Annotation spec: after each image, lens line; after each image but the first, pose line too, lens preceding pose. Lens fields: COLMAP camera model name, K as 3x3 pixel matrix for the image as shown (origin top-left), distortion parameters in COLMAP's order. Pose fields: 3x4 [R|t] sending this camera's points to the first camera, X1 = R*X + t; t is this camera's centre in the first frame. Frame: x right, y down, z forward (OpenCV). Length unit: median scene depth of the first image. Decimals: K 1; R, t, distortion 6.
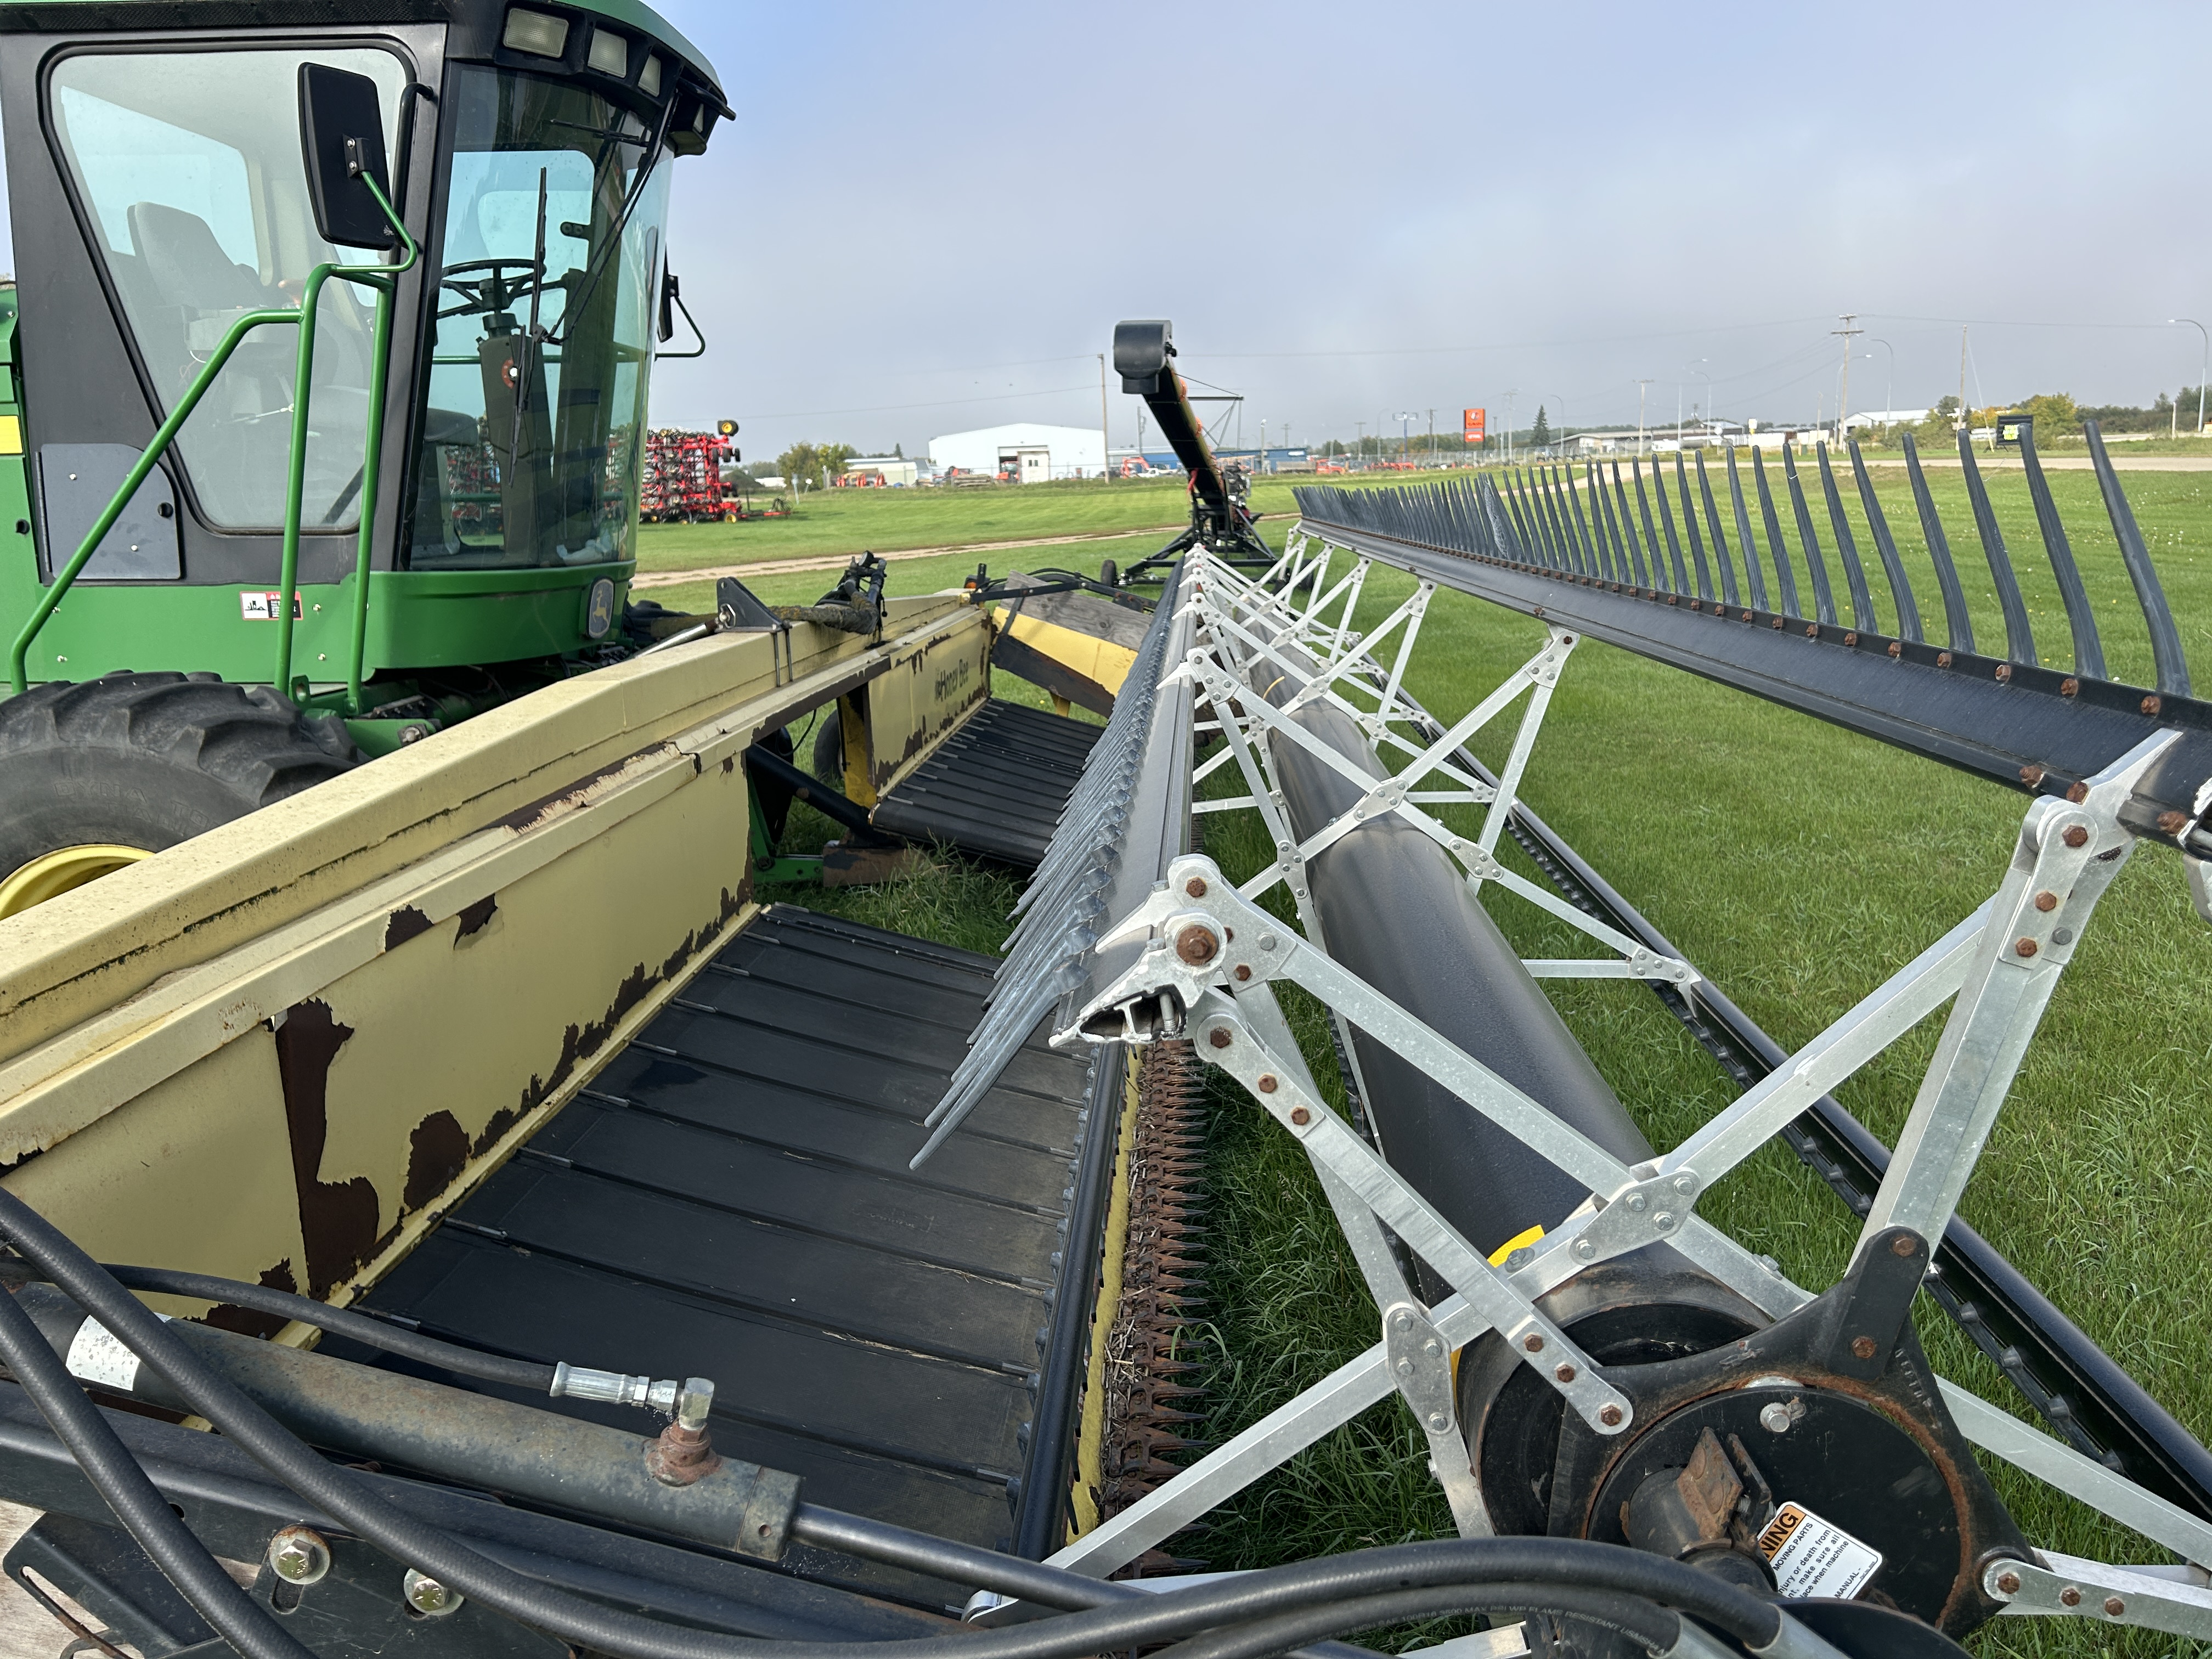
lens RADIAL K [[1631.0, 0, 1106.0], [0, 1631.0, 829.5], [0, 0, 1]] dist [0.101933, -0.123008]
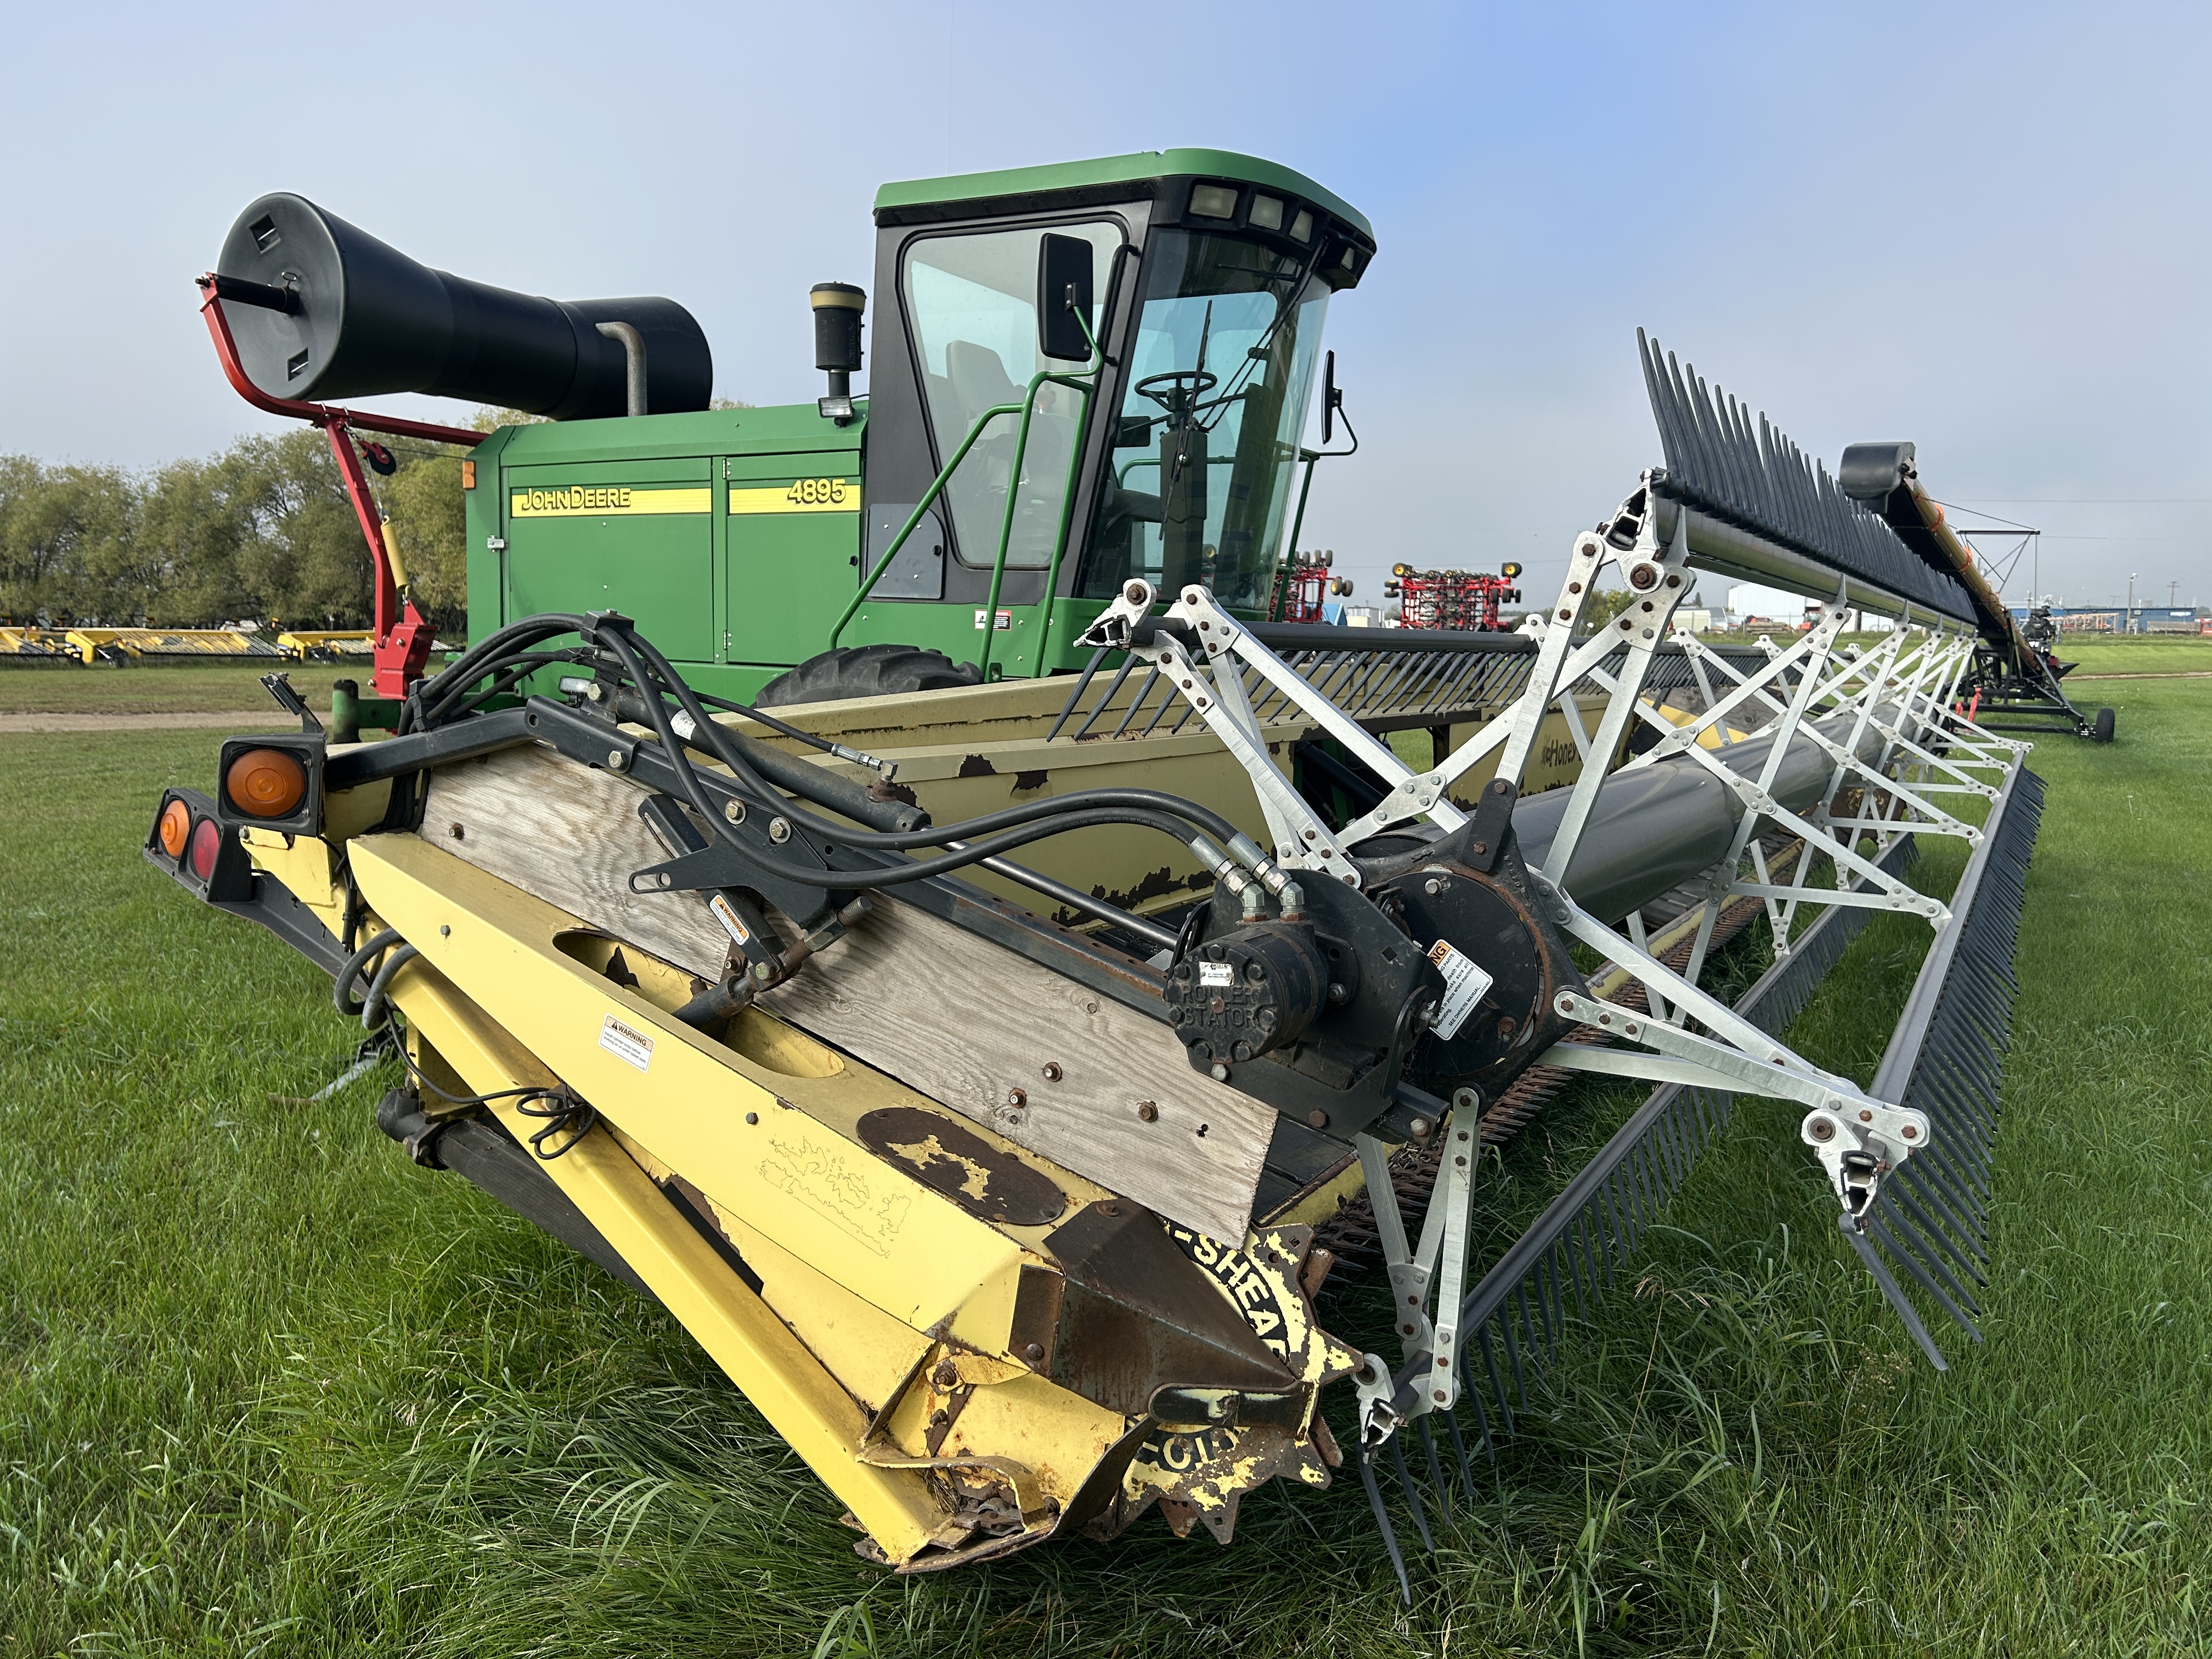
lens RADIAL K [[1631.0, 0, 1106.0], [0, 1631.0, 829.5], [0, 0, 1]] dist [0.101933, -0.123008]
pose [[0.893937, 0.092626, -0.438518, 0.252264], [-0.129308, 0.990107, -0.054465, 0.128295], [0.429135, 0.105393, 0.897071, -0.215609]]
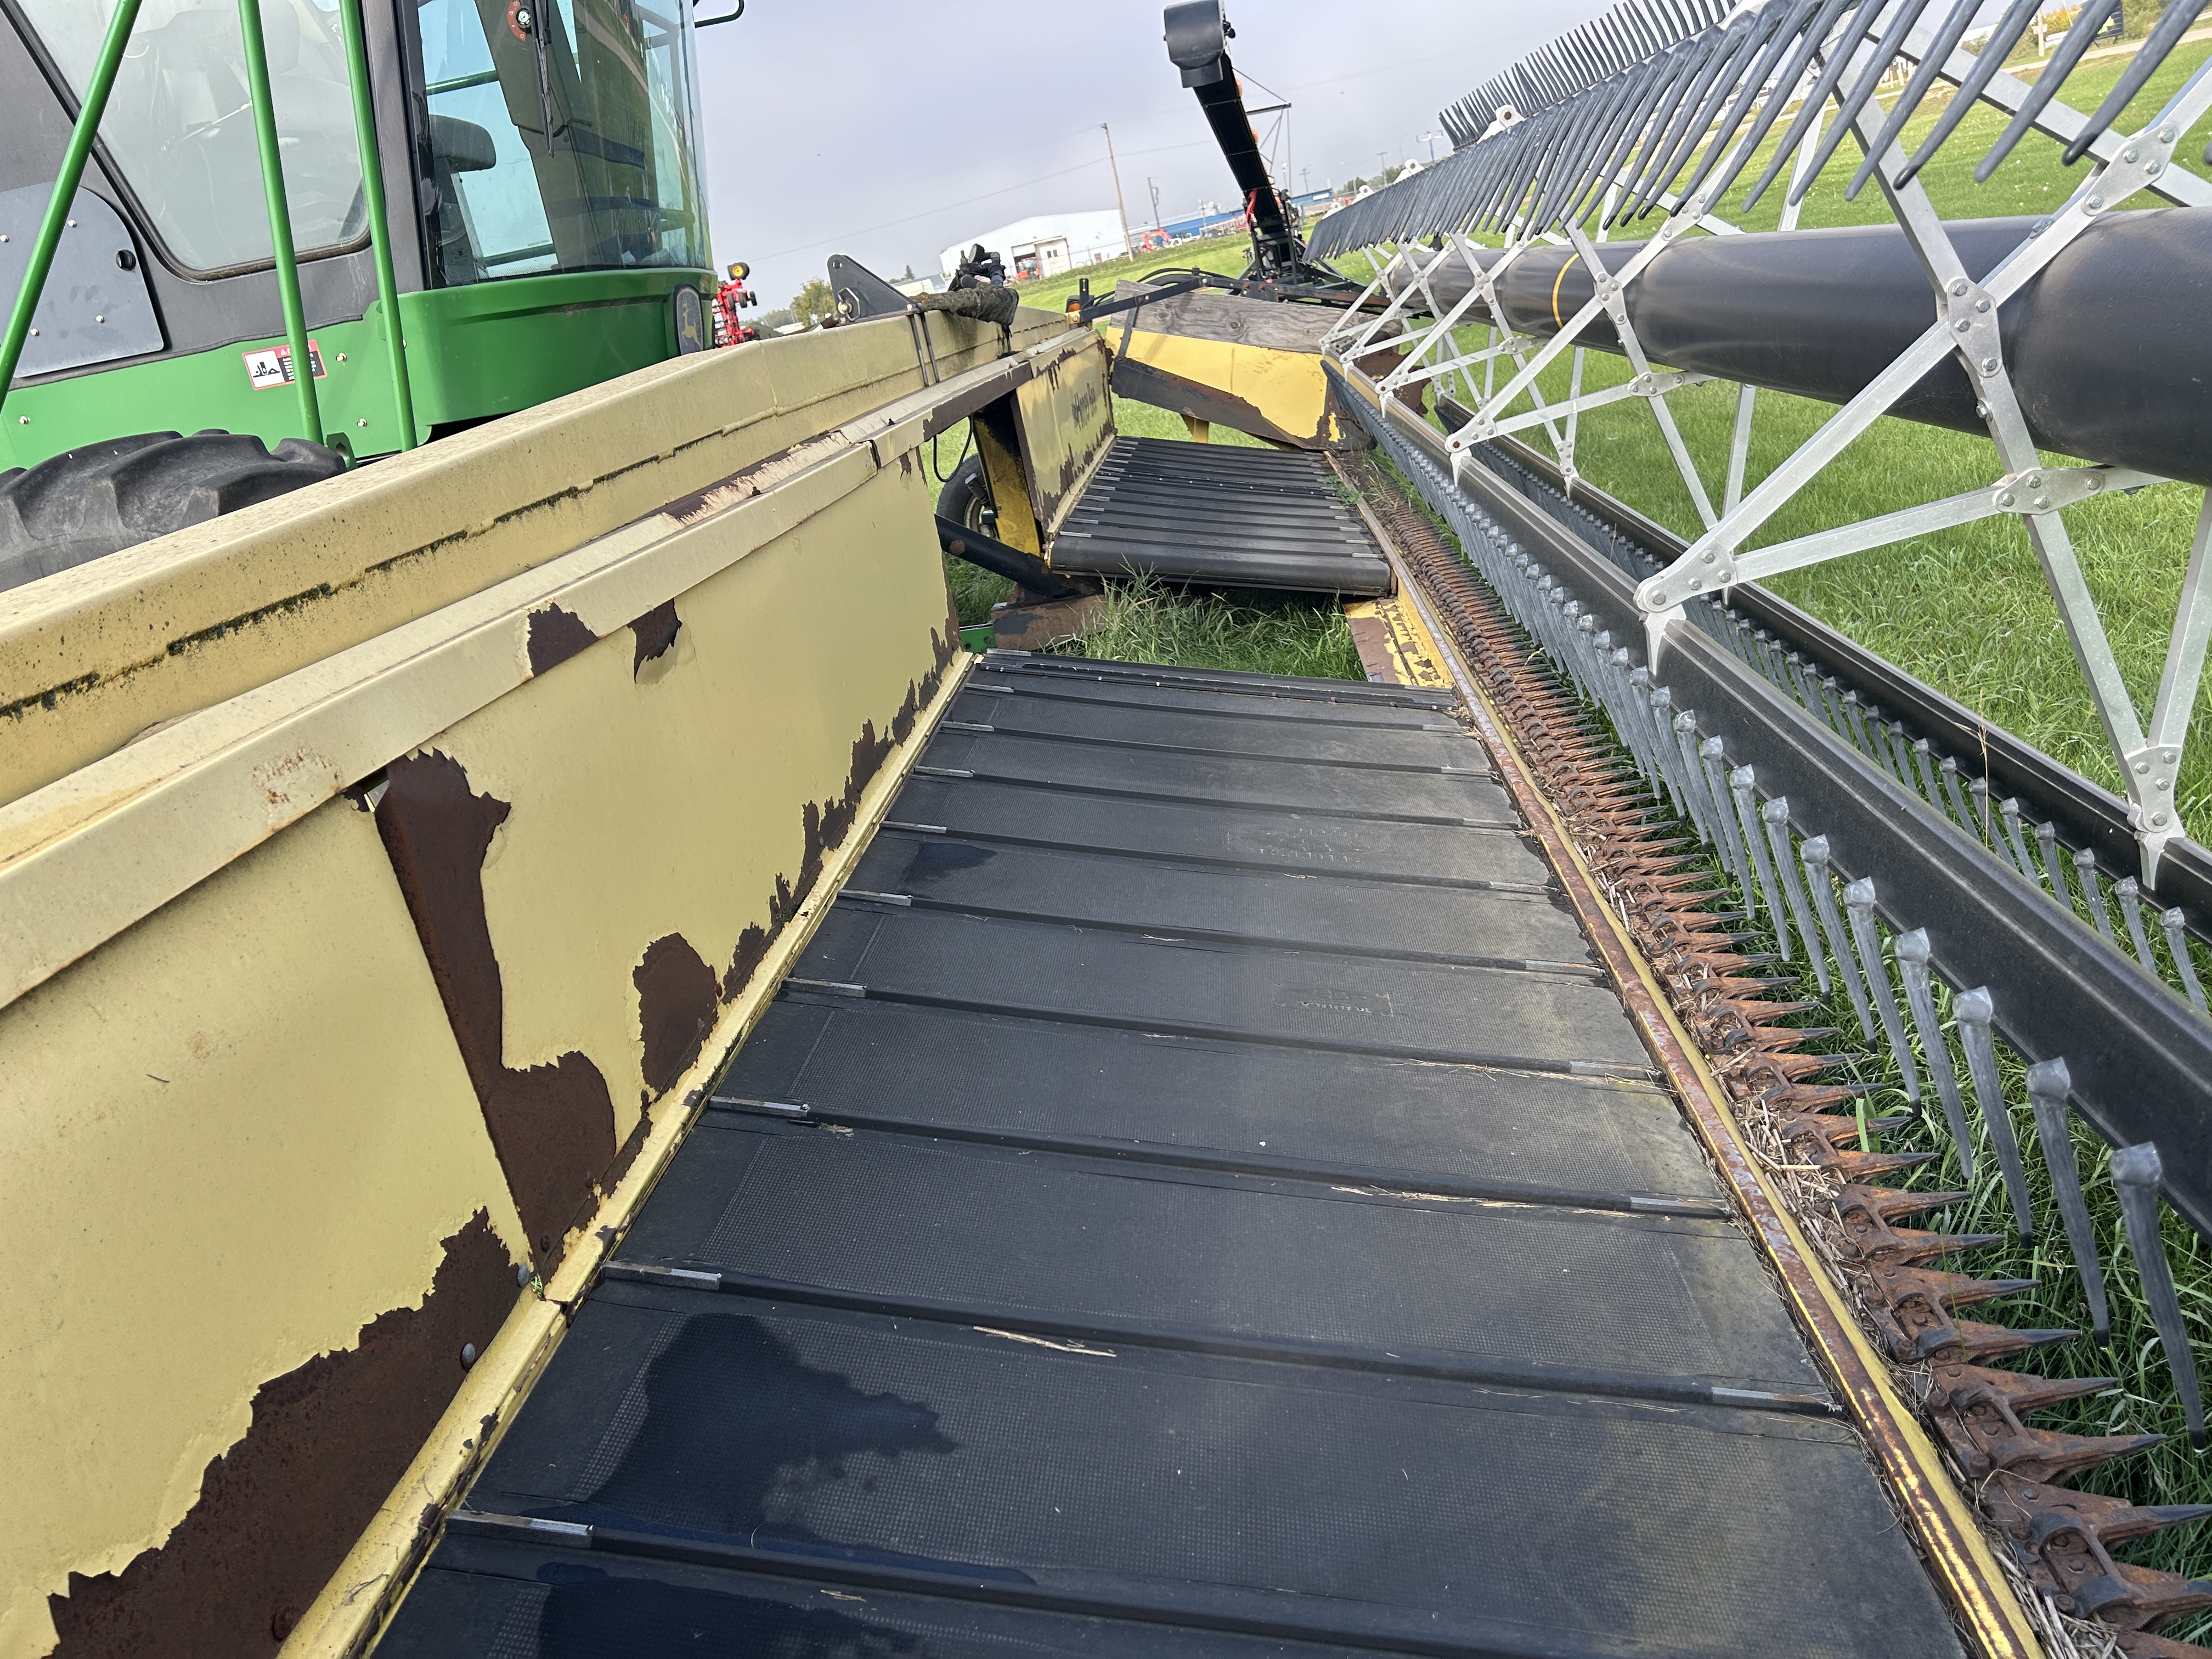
lens RADIAL K [[1631.0, 0, 1106.0], [0, 1631.0, 829.5], [0, 0, 1]] dist [0.101933, -0.123008]
pose [[0.985539, -0.156209, -0.065656, -0.139591], [0.162910, 0.980084, 0.113564, 0.063514], [0.046609, -0.122618, 0.991359, 0.287548]]
